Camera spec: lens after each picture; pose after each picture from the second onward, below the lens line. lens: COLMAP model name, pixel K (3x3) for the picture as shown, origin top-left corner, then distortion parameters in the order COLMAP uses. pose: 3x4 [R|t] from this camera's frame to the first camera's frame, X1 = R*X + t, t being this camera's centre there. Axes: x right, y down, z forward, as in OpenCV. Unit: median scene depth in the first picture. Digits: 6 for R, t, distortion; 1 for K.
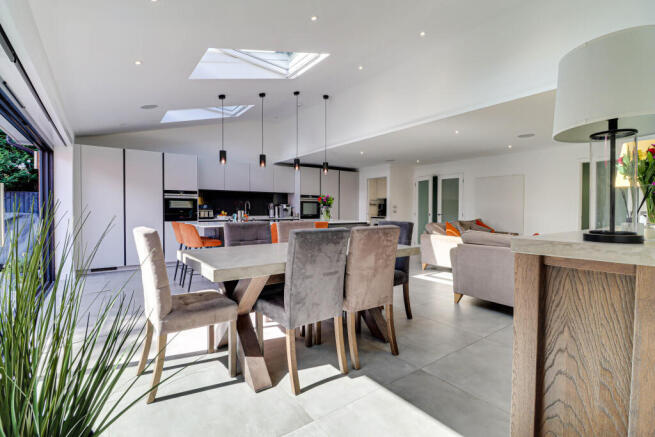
lens RADIAL K [[311.4, 0, 326.3], [0, 311.4, 216.7], [0, 0, 1]] dist [0.004508, 0.000305]
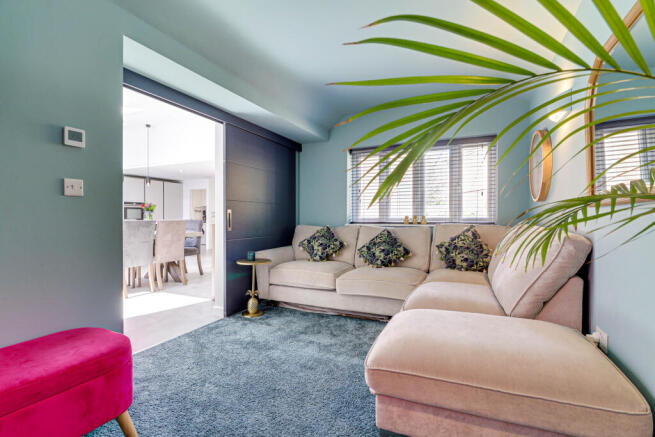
lens RADIAL K [[311.4, 0, 331.3], [0, 311.4, 221.0], [0, 0, 1]] dist [0.004508, 0.000305]
pose [[0.873614, -0.006512, 0.486576, 0.028045], [0.011855, 0.999898, -0.007903, 0.023074], [-0.486475, 0.012673, 0.873602, -0.452619]]
